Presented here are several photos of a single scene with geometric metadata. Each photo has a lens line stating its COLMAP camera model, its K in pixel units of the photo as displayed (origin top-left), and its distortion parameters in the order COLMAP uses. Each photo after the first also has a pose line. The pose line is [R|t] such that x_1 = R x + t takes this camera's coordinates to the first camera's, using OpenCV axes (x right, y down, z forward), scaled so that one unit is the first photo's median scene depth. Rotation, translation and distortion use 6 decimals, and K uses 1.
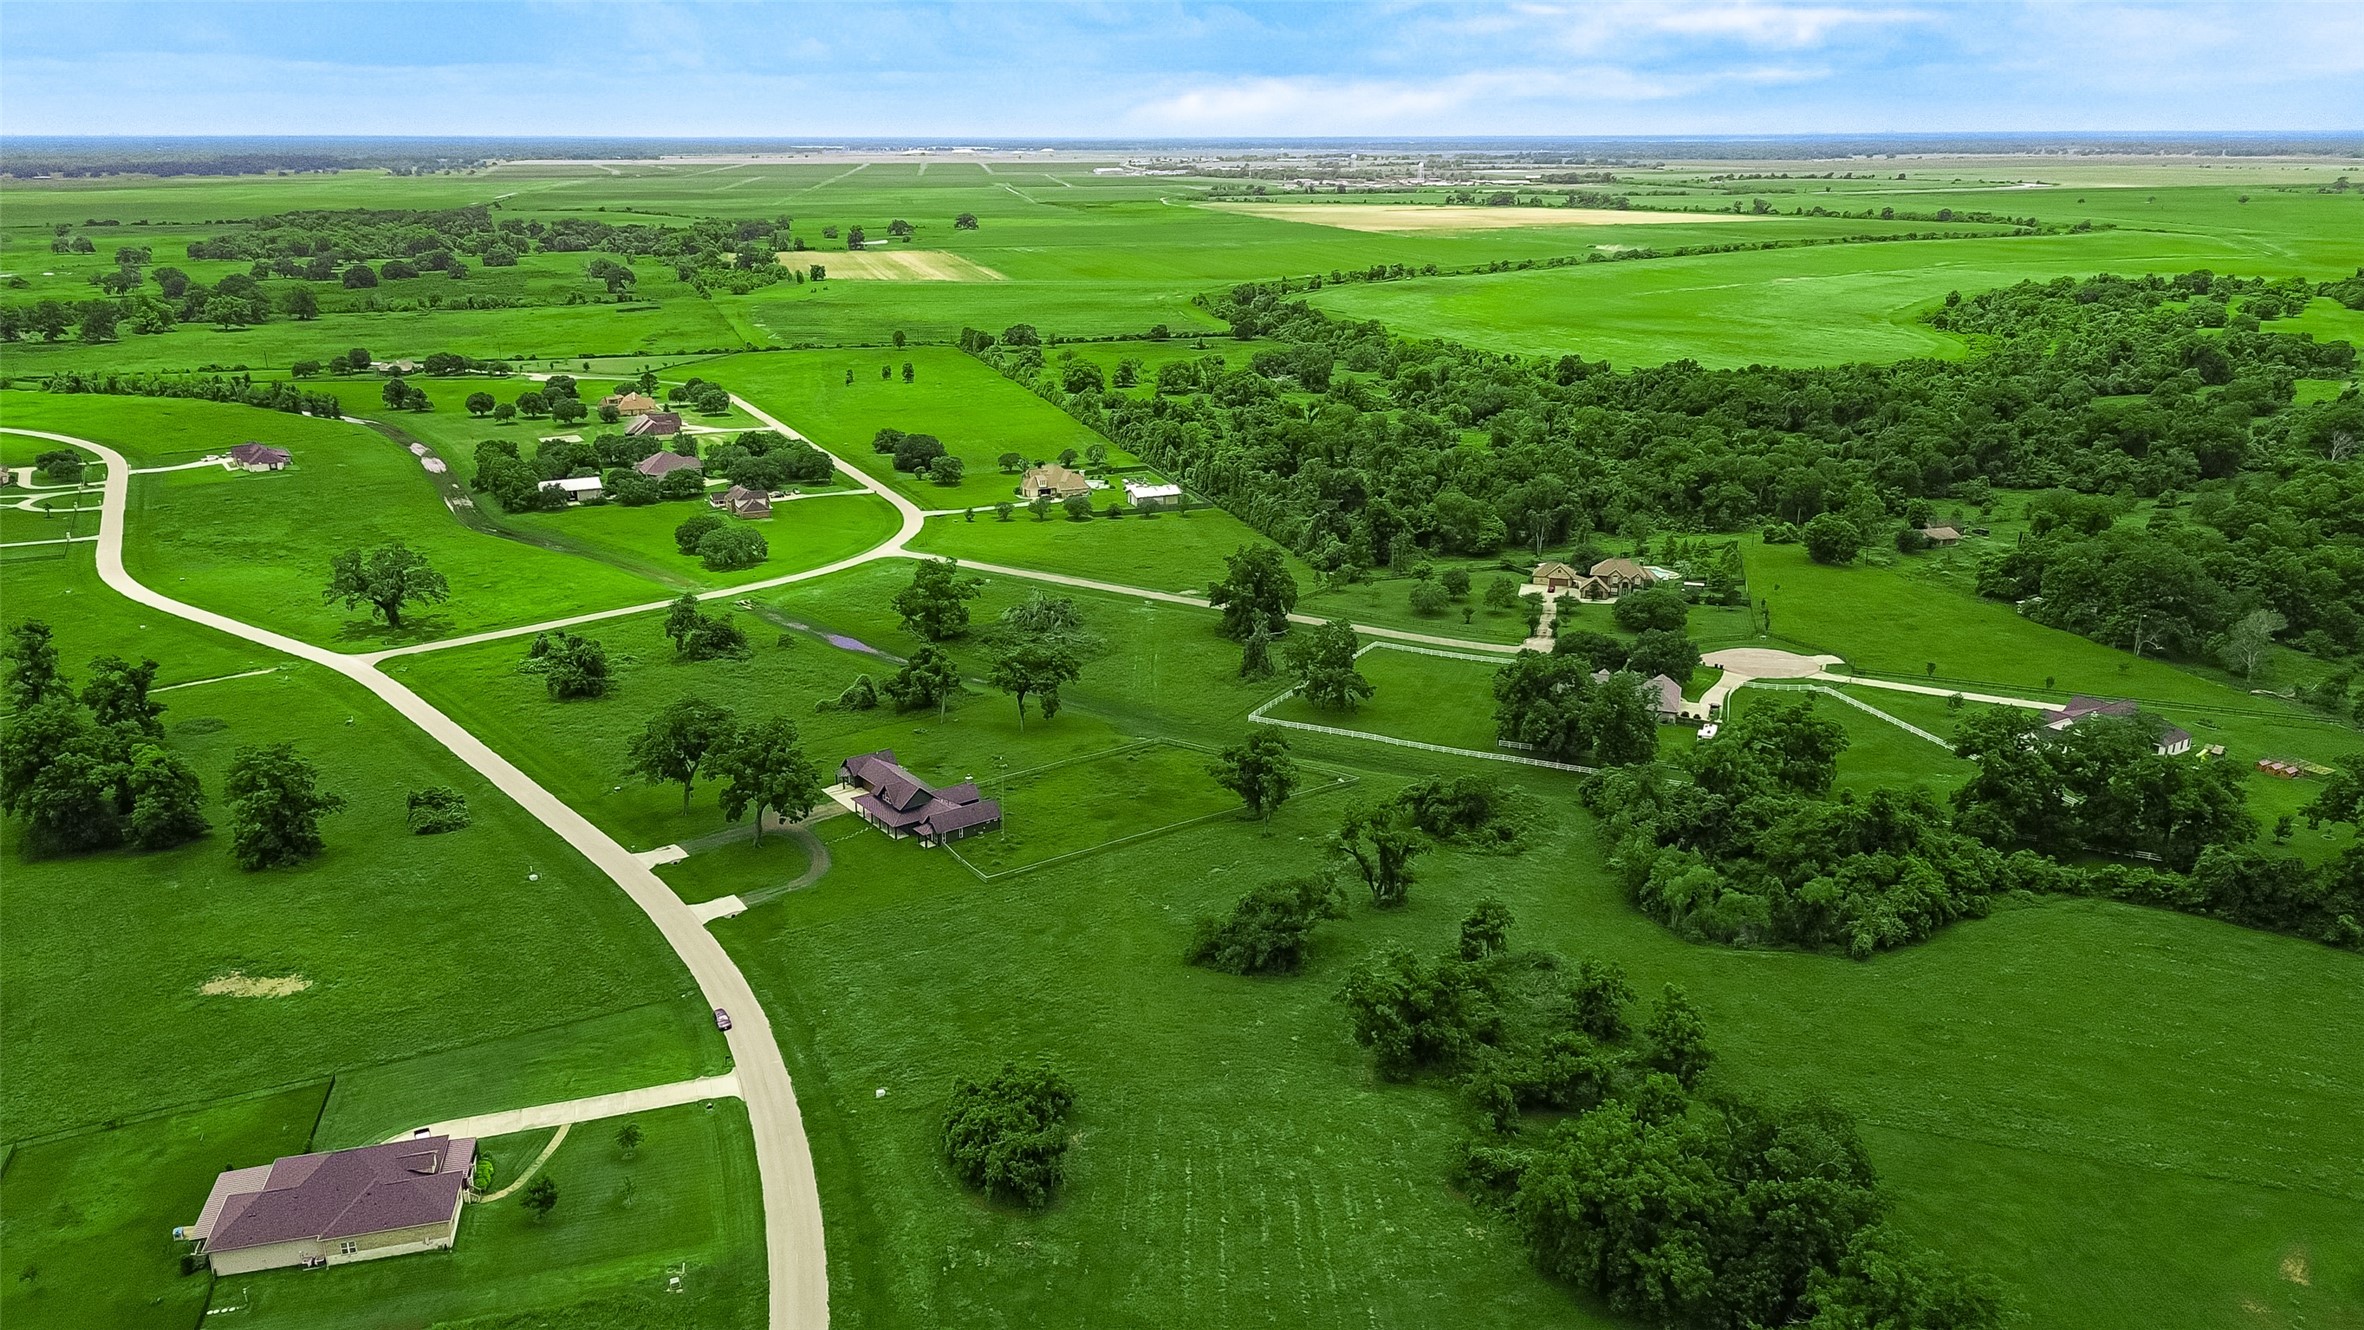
lens RADIAL K [[1678.2, 0, 1182.0], [0, 1678.2, 673.5], [0, 0, 1]] dist [0.069705, -0.070554]
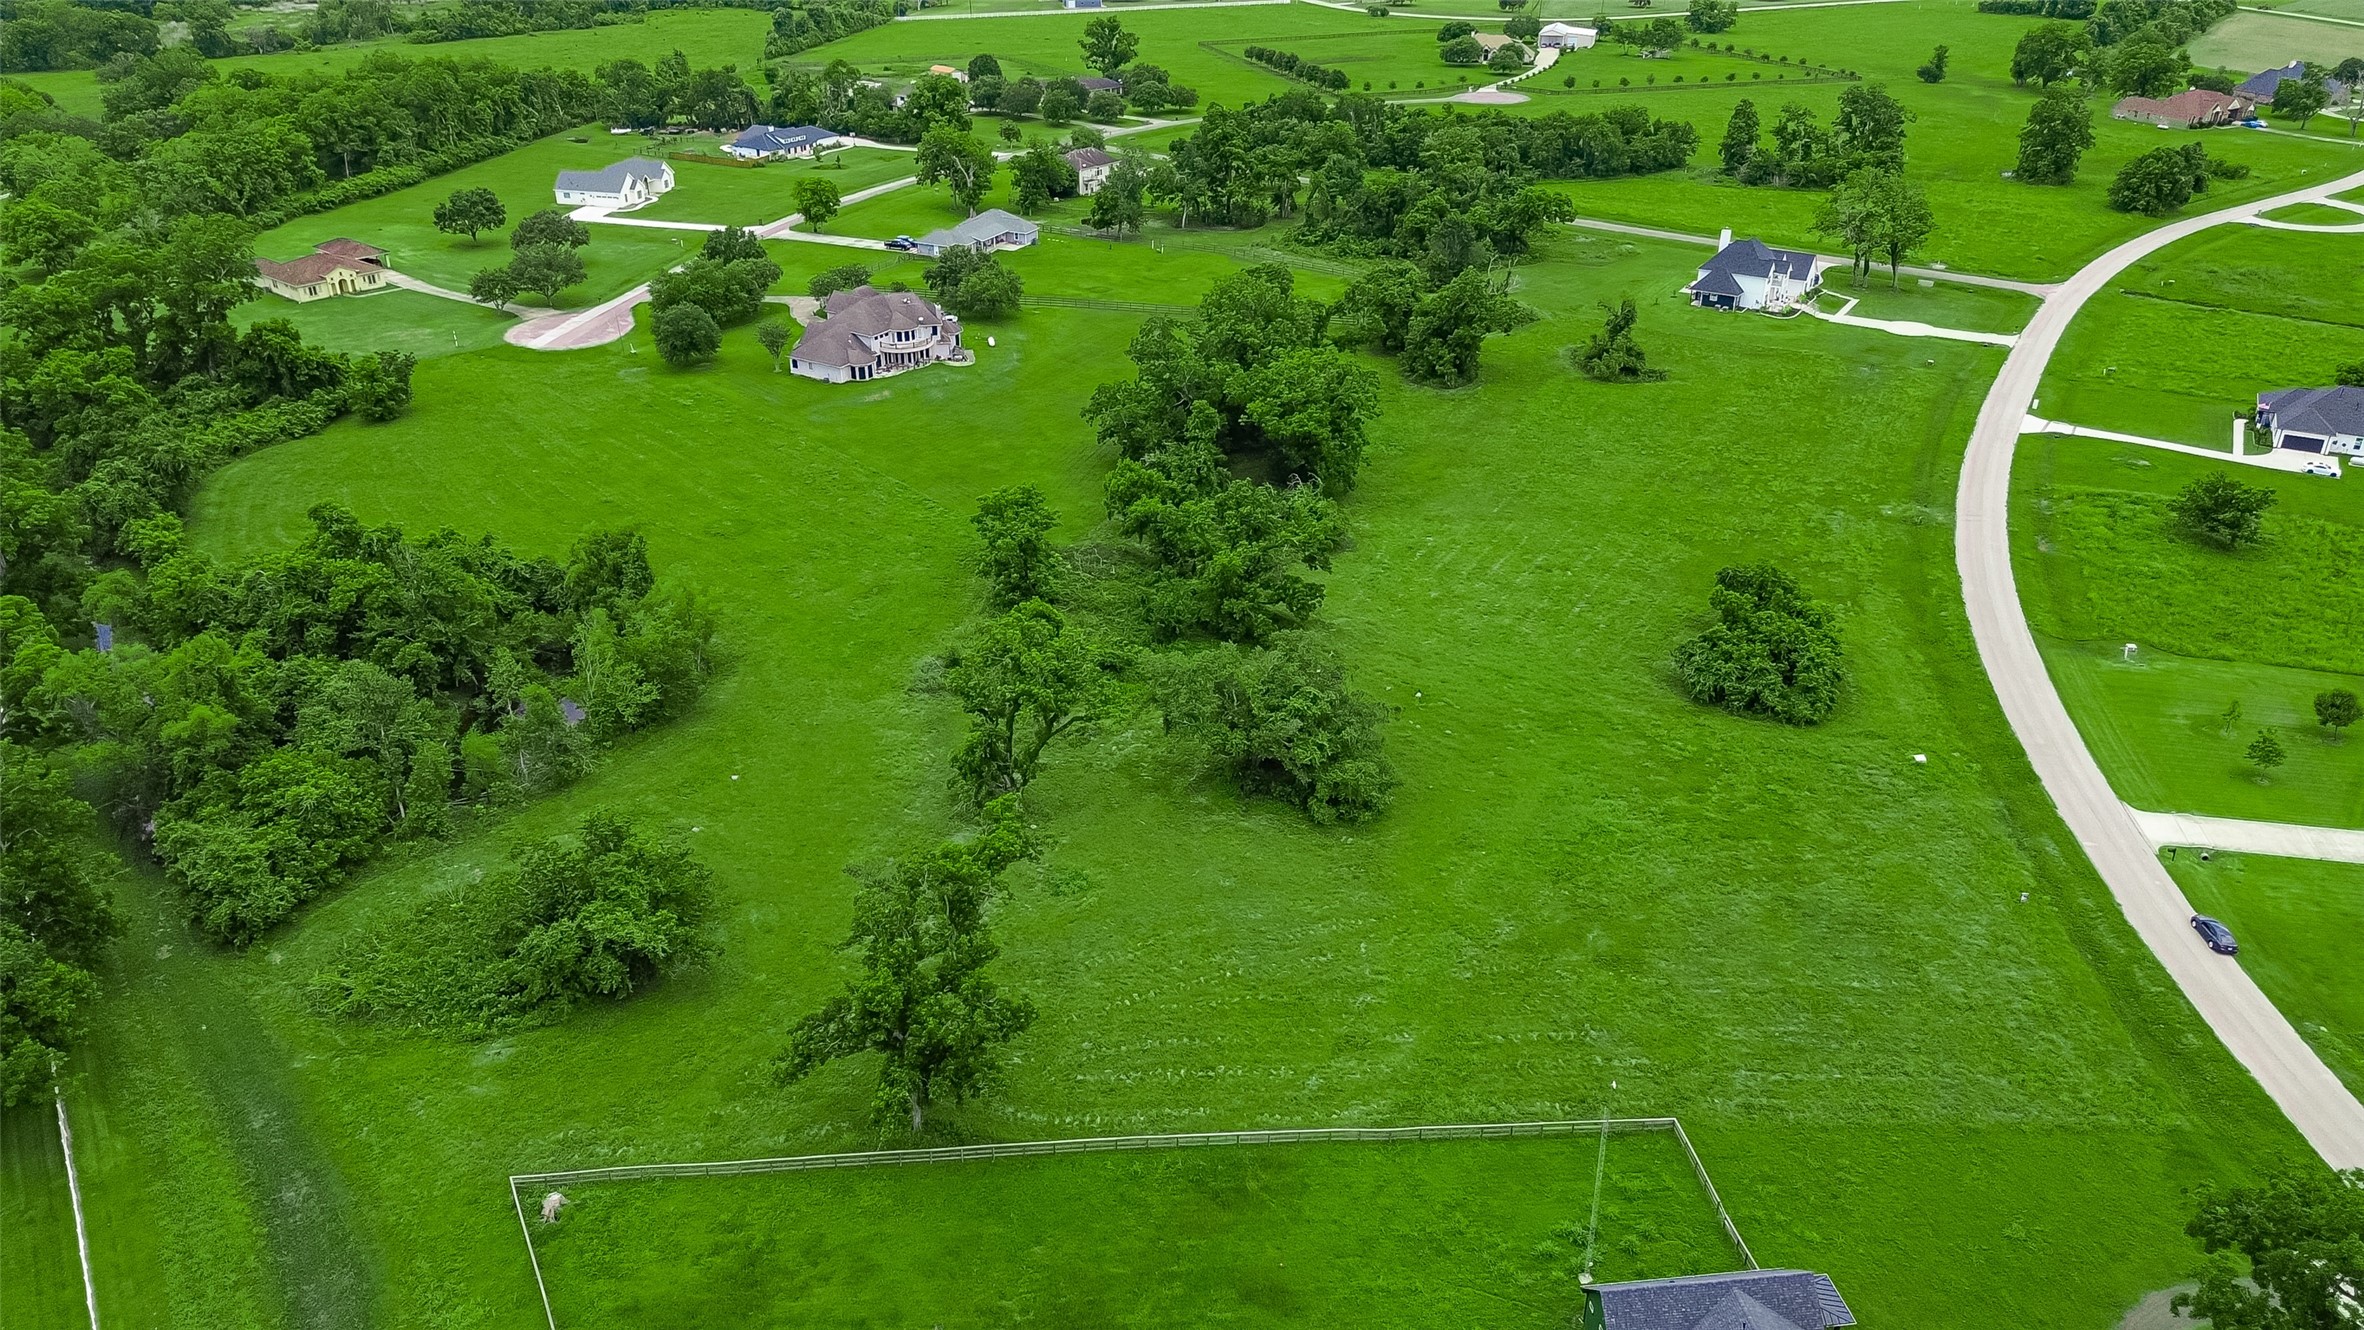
lens RADIAL K [[1678.2, 0, 1190.0], [0, 1678.2, 650.0], [0, 0, 1]] dist [0.069705, -0.070554]
pose [[-0.866596, -0.221590, 0.447112, -0.130755], [0.158450, 0.727438, 0.667629, -0.197264], [-0.473186, 0.649409, -0.595284, 0.916860]]
